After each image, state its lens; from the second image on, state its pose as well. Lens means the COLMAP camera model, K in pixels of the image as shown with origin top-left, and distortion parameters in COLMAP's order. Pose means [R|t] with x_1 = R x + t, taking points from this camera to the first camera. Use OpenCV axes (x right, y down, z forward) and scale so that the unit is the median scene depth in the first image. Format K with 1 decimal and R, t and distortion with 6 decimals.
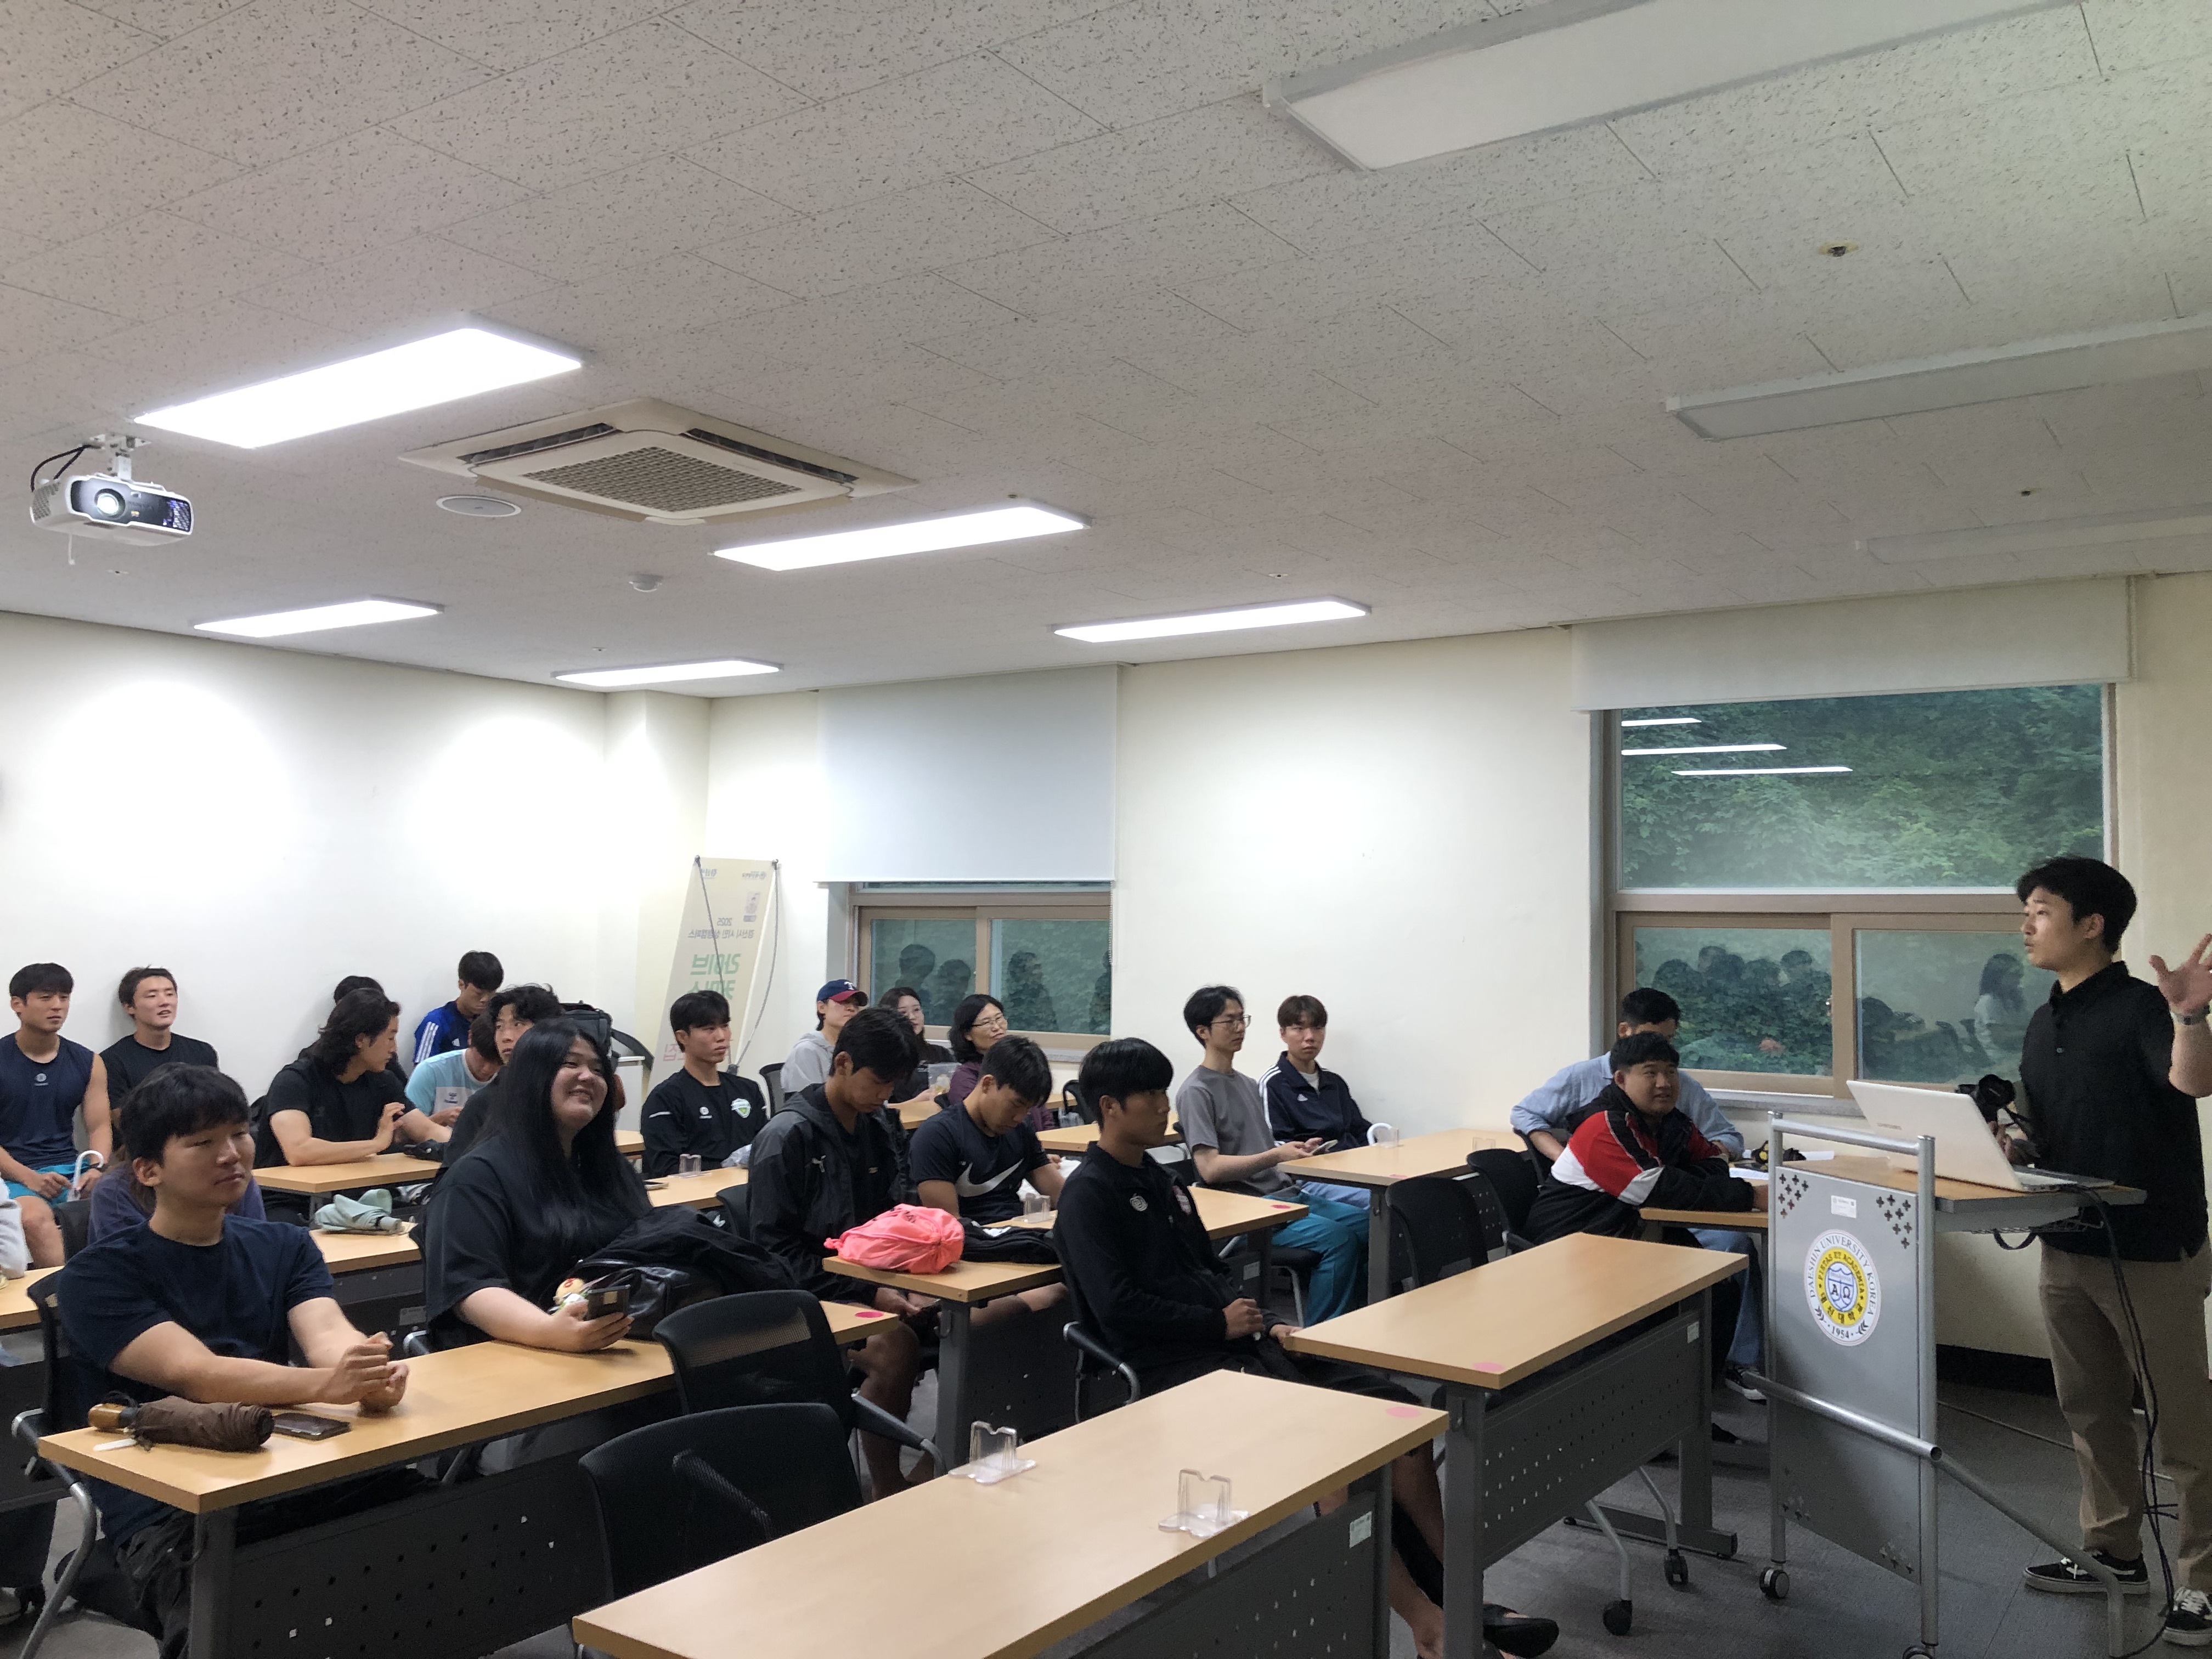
lens RADIAL K [[1767.9, 0, 1107.1], [0, 1767.9, 828.3], [0, 0, 1]] dist [-0.036527, 0.003047]
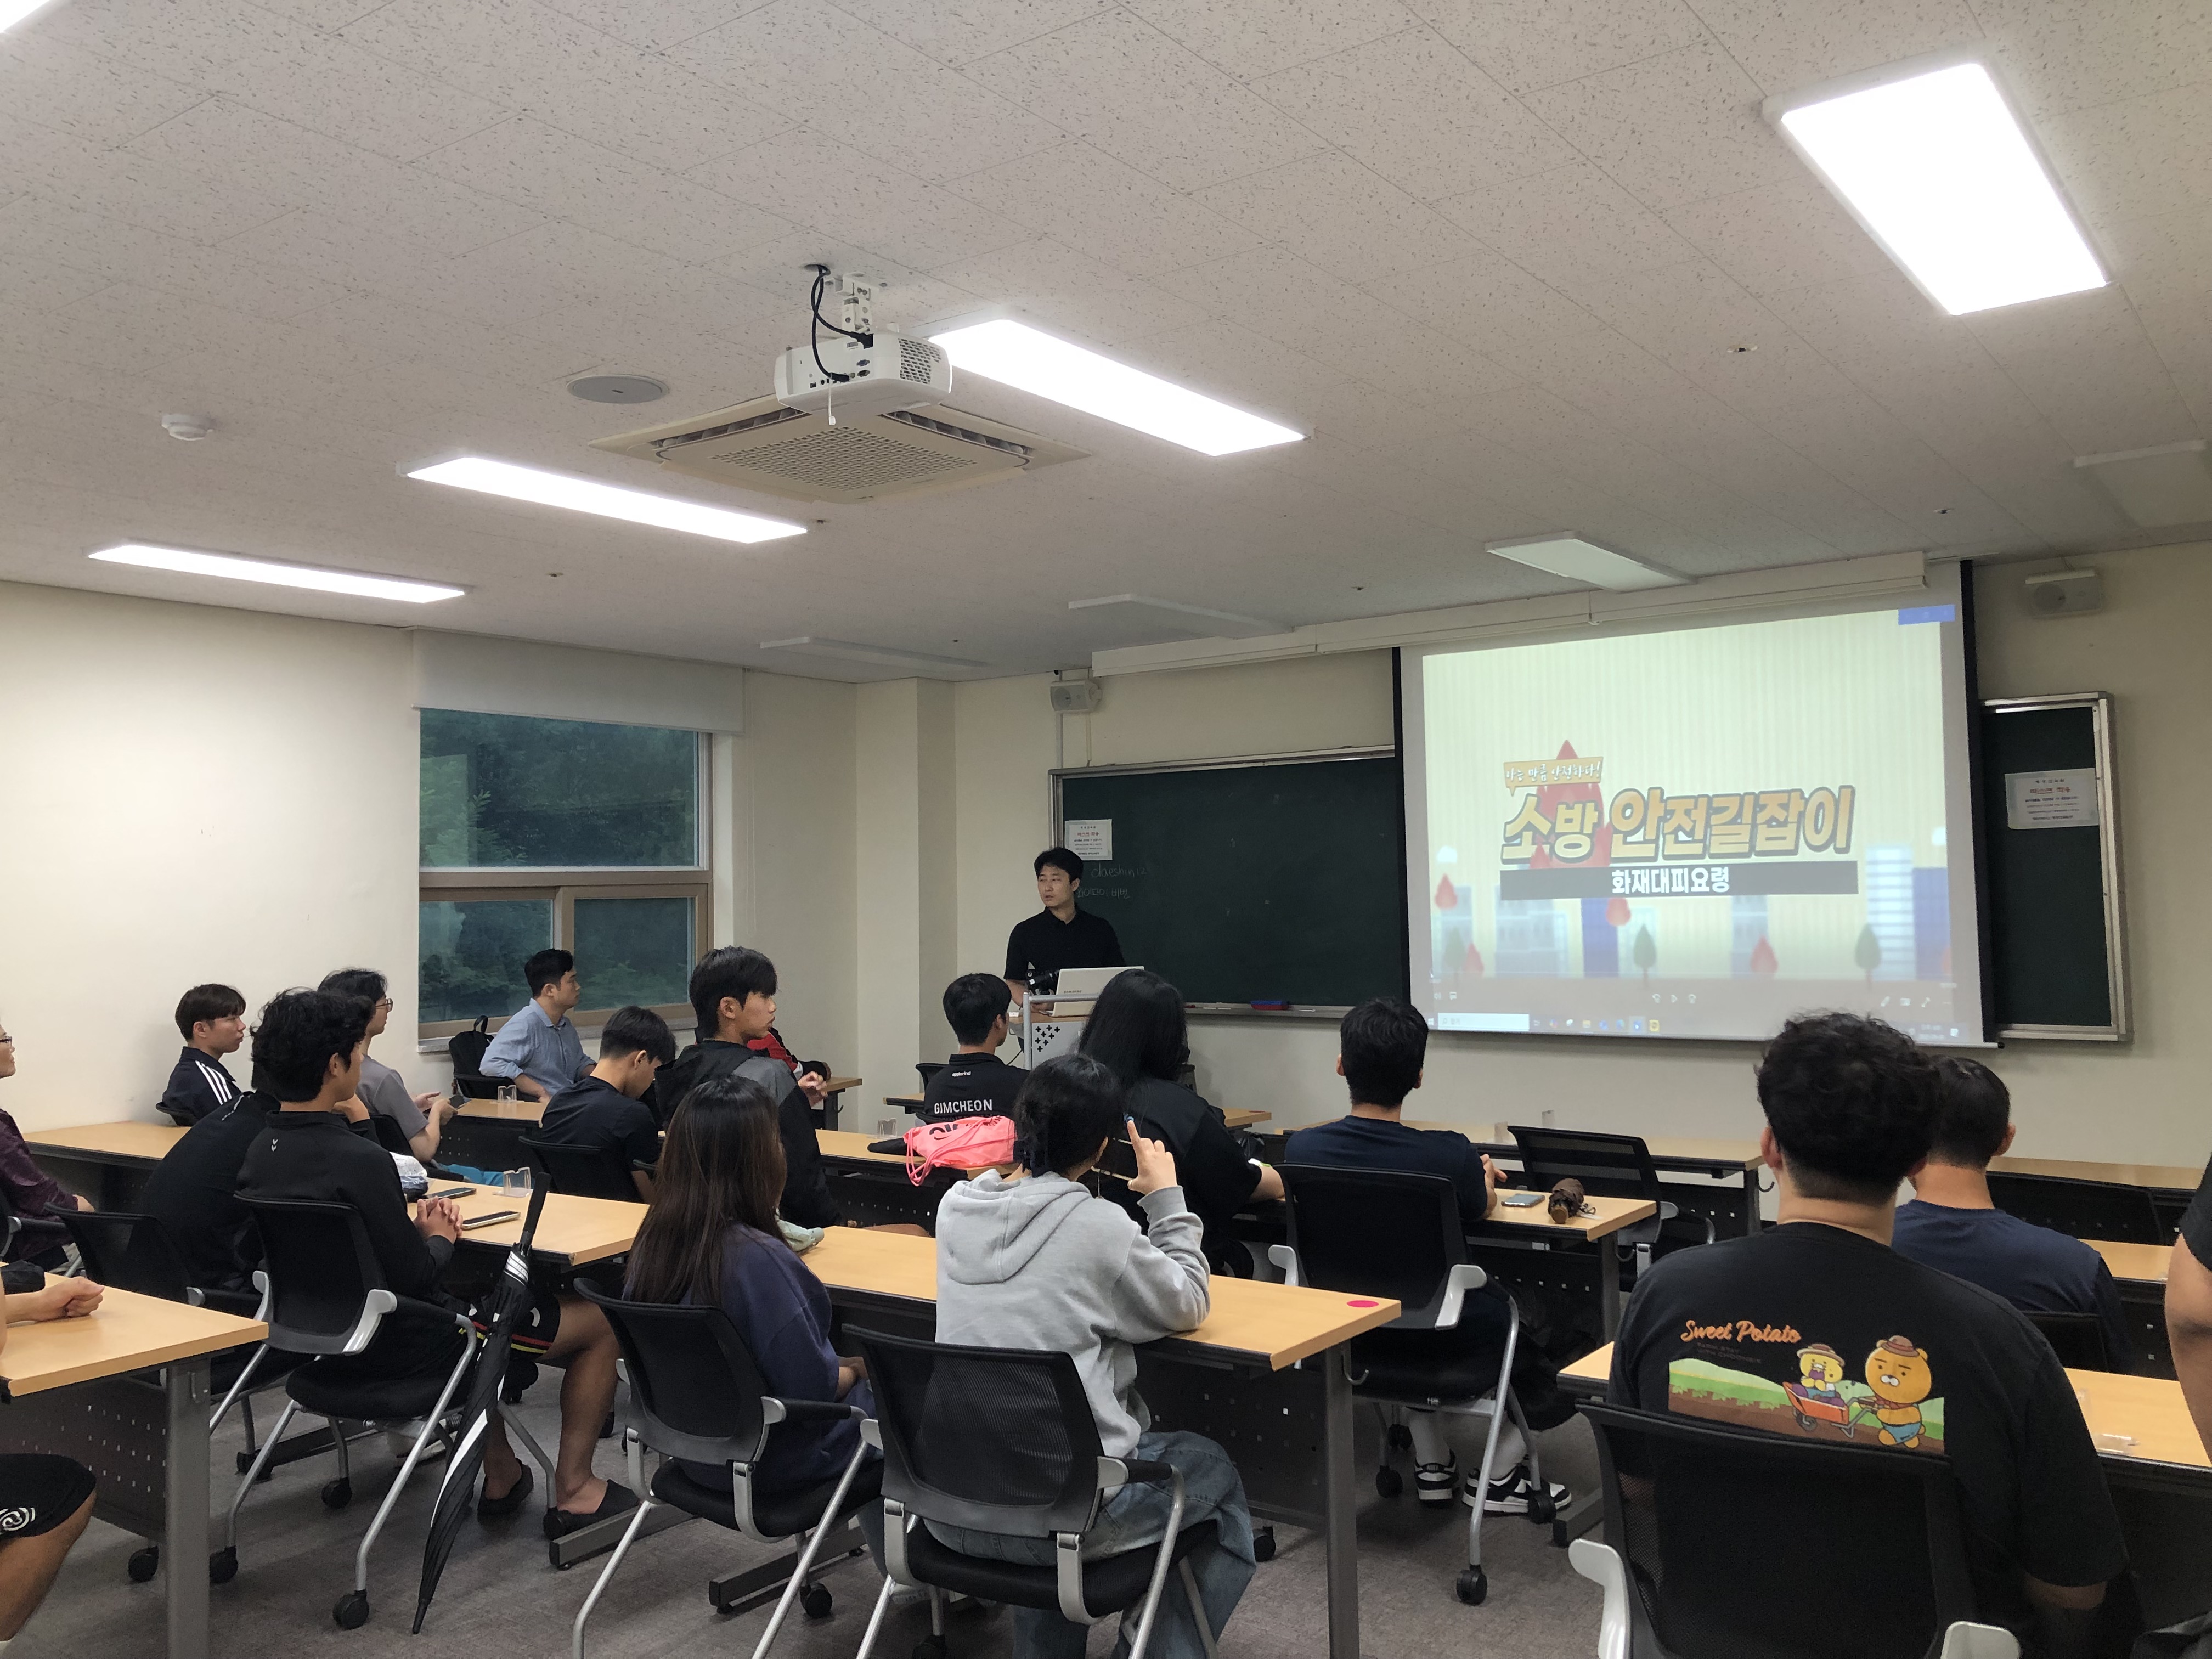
lens RADIAL K [[1767.9, 0, 1106.9], [0, 1767.9, 826.6], [0, 0, 1]] dist [-0.036527, 0.003047]
pose [[0.028034, 0.027791, 0.999221, -0.904340], [-0.031832, 0.999131, -0.026896, 0.027232], [-0.999100, -0.031053, 0.028894, 0.581256]]
